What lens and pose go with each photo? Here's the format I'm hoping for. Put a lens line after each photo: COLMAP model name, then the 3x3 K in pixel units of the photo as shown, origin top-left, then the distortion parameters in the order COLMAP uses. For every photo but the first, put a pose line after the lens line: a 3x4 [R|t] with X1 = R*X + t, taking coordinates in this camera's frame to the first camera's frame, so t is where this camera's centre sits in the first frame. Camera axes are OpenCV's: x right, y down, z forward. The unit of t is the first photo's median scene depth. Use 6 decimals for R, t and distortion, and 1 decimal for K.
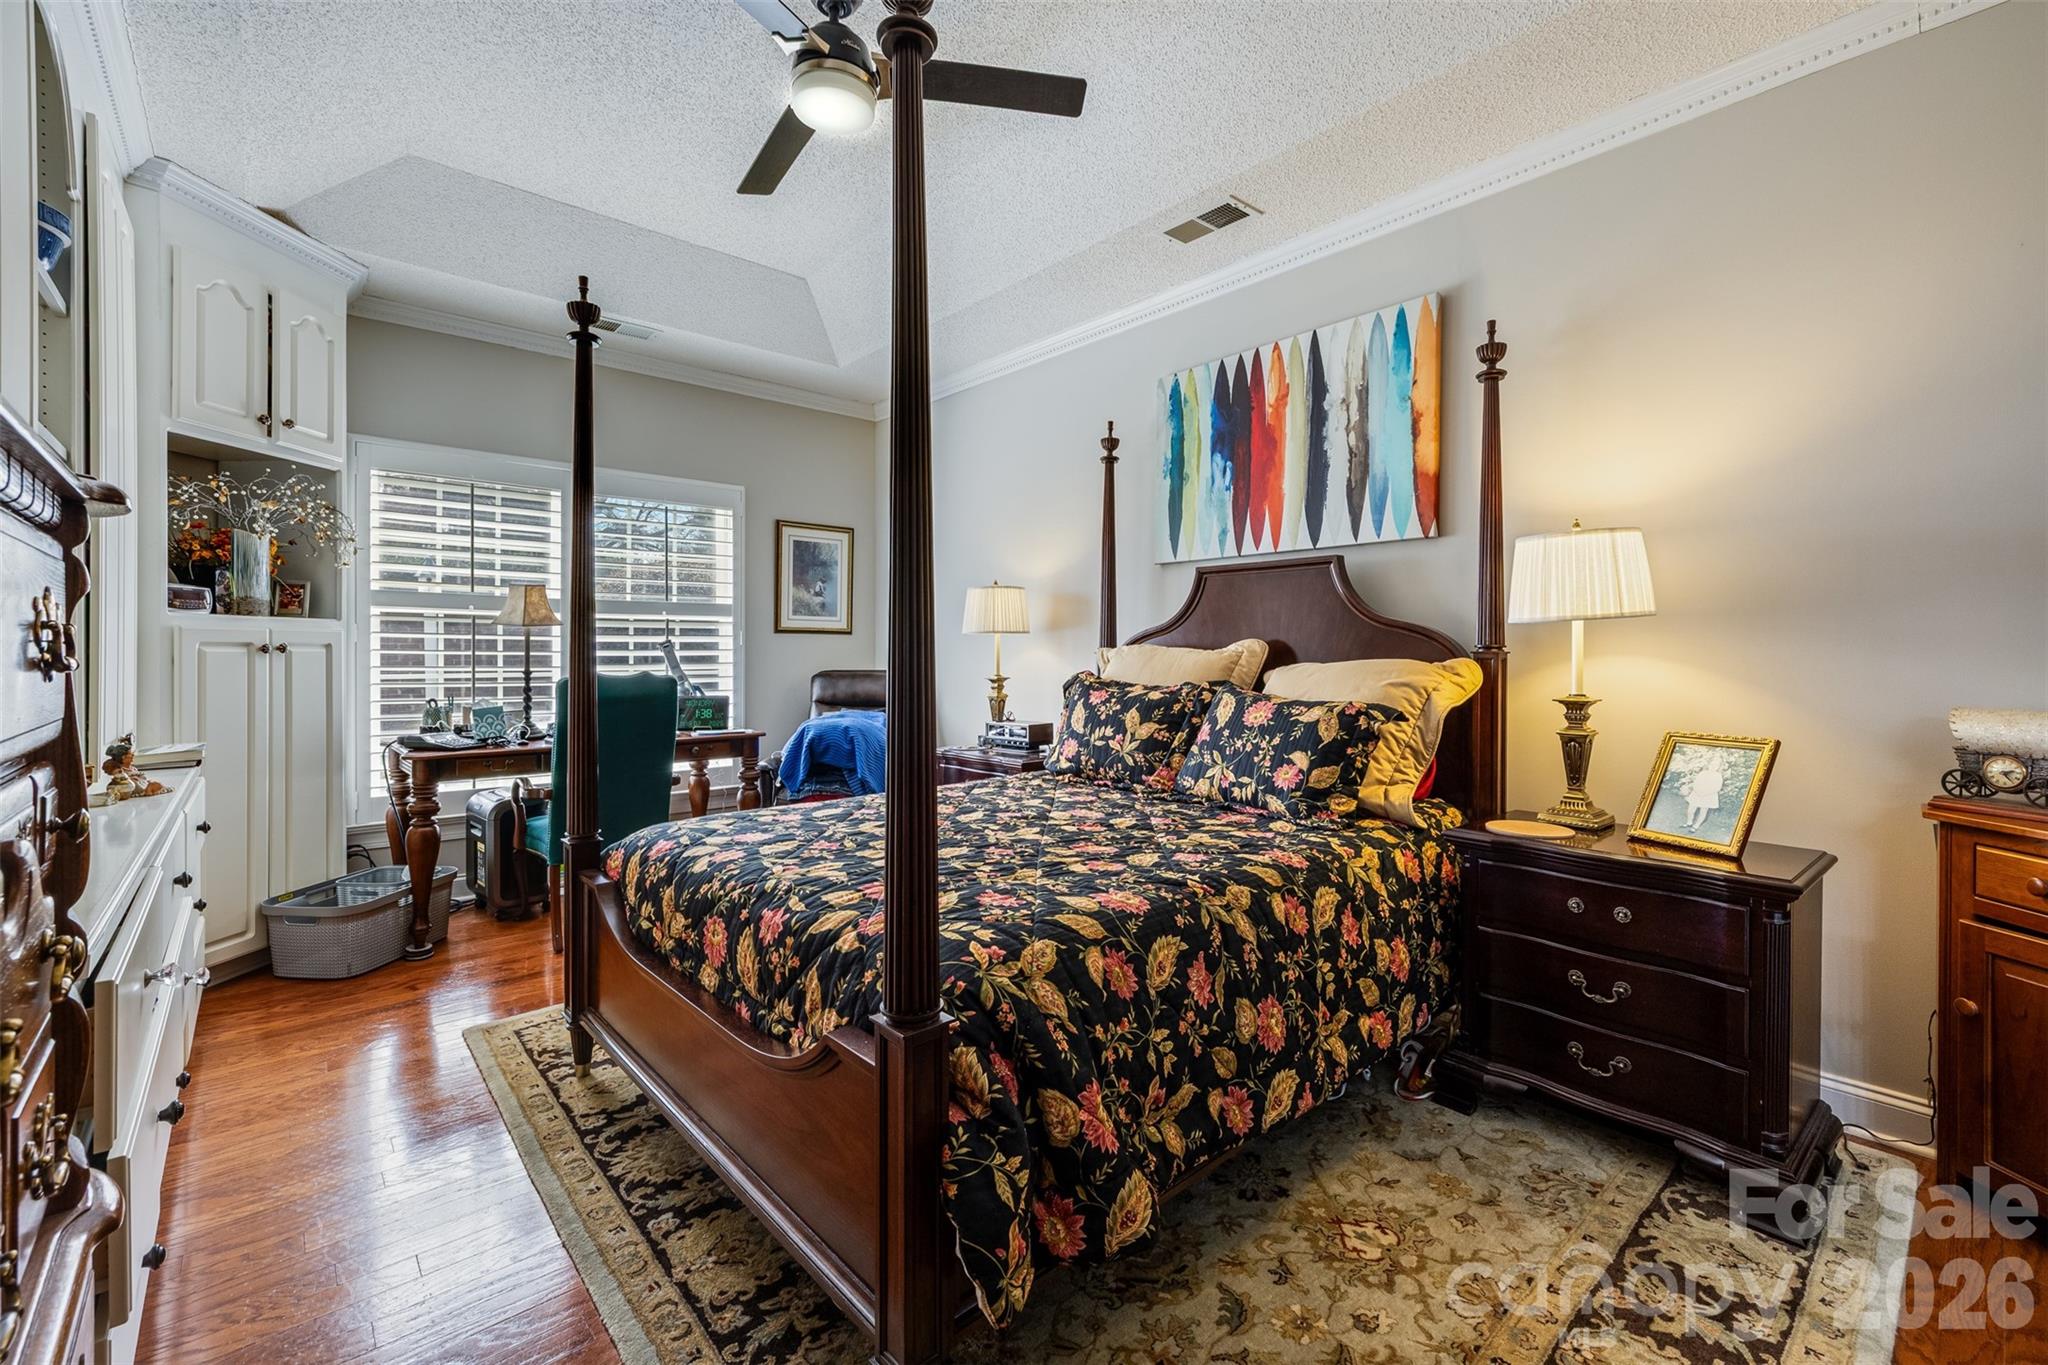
lens RADIAL K [[870.1, 0, 1021.2], [0, 870.1, 653.5], [0, 0, 1]] dist [-0.000350, -0.001057]
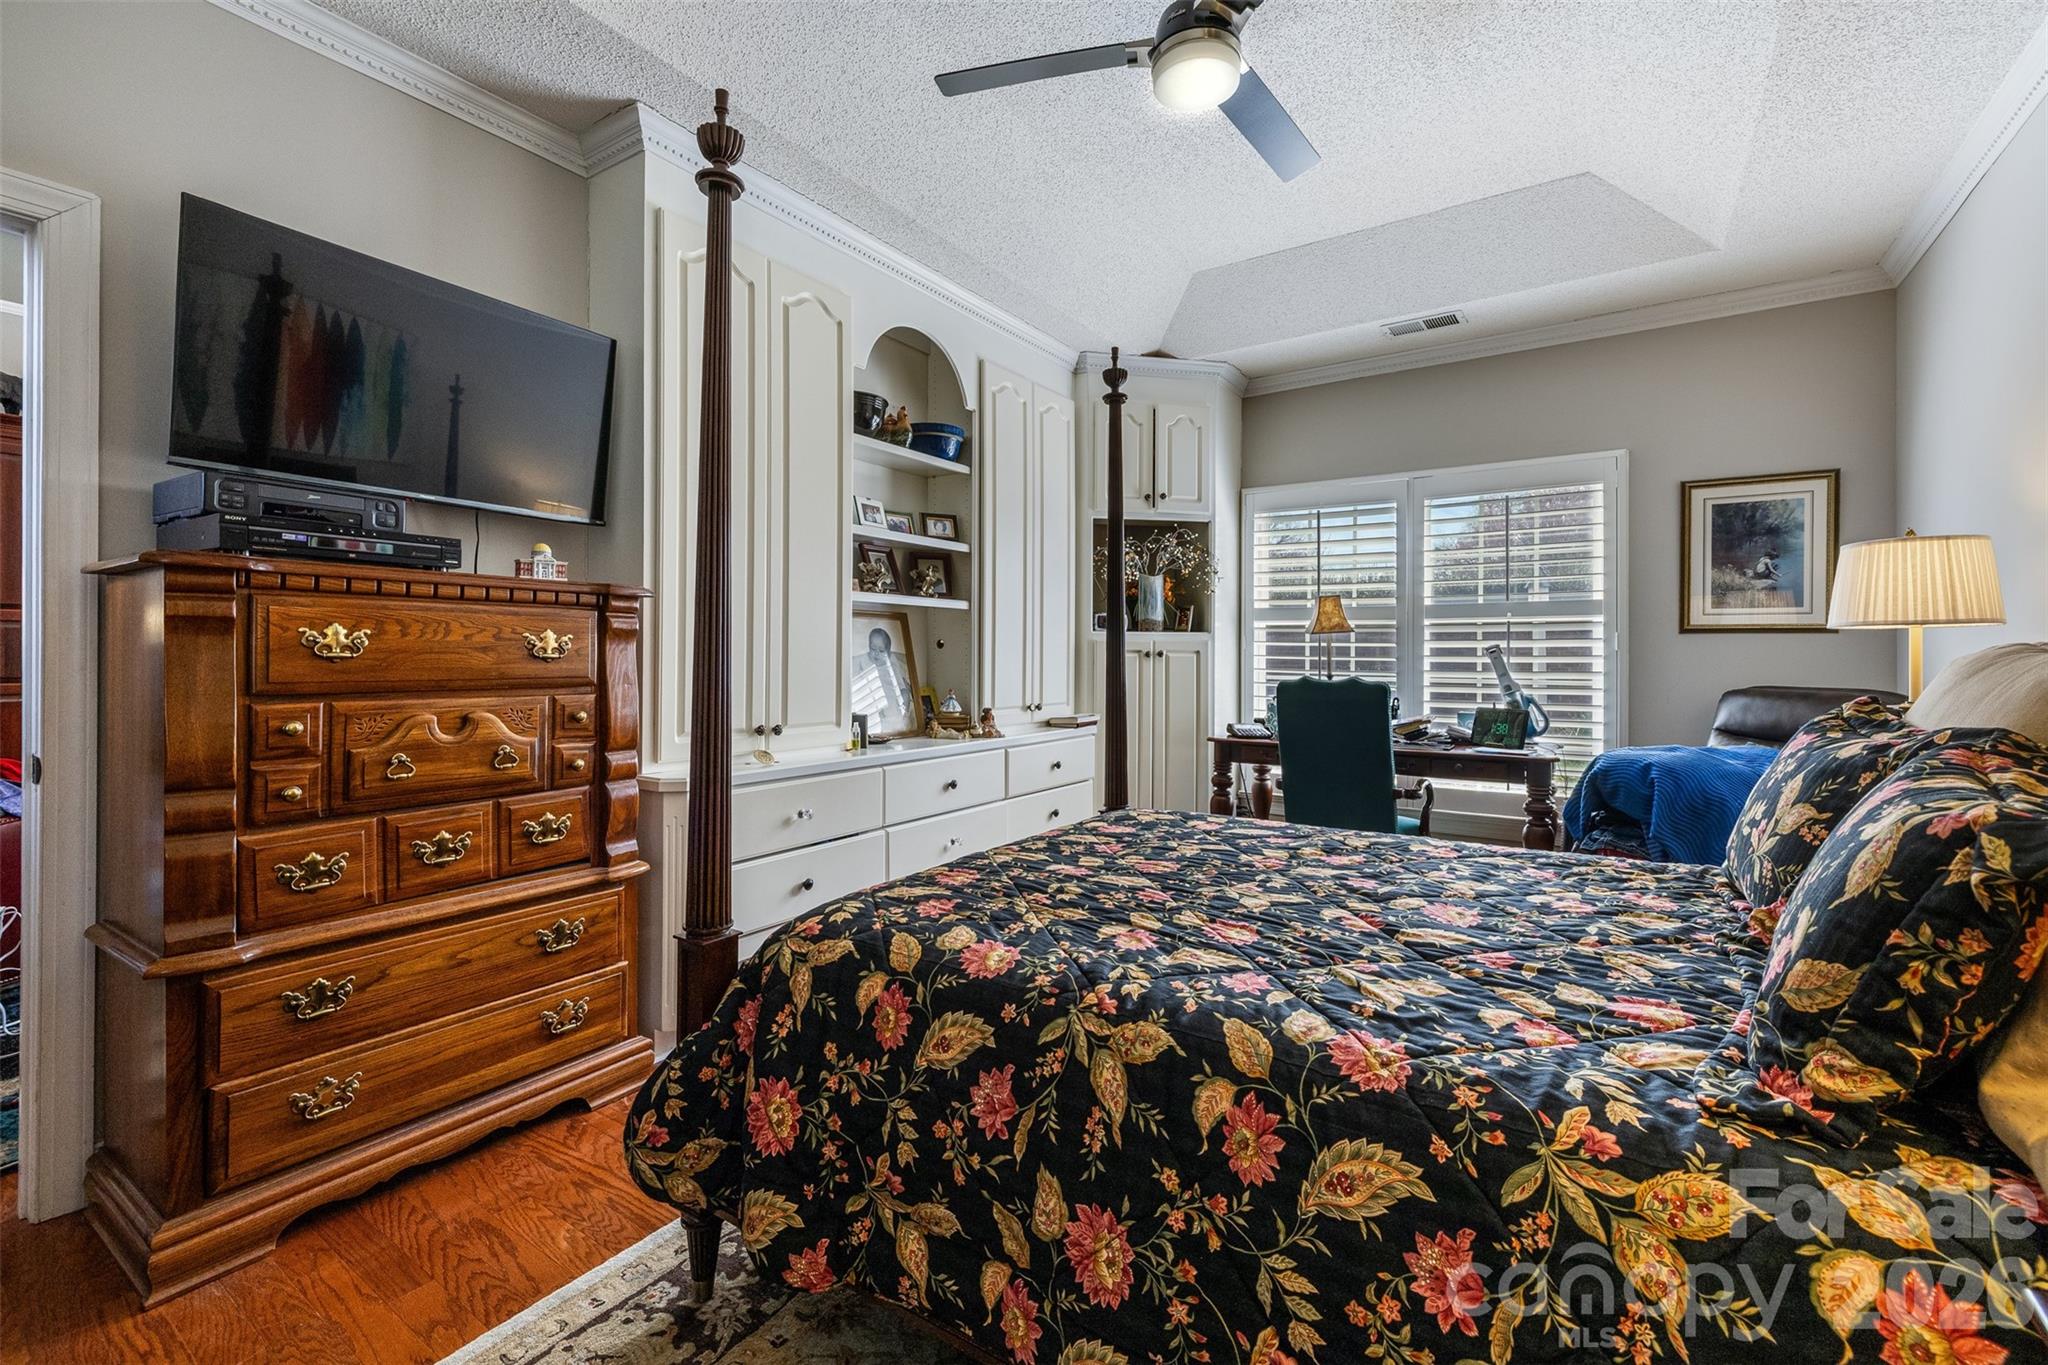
lens RADIAL K [[870.1, 0, 1022.2], [0, 870.1, 642.0], [0, 0, 1]] dist [-0.000350, -0.001057]
pose [[0.245916, -0.015331, -0.969170, 0.404689], [-0.007115, 0.999819, -0.017621, 0.000803], [0.969265, 0.011229, 0.245762, 0.363464]]
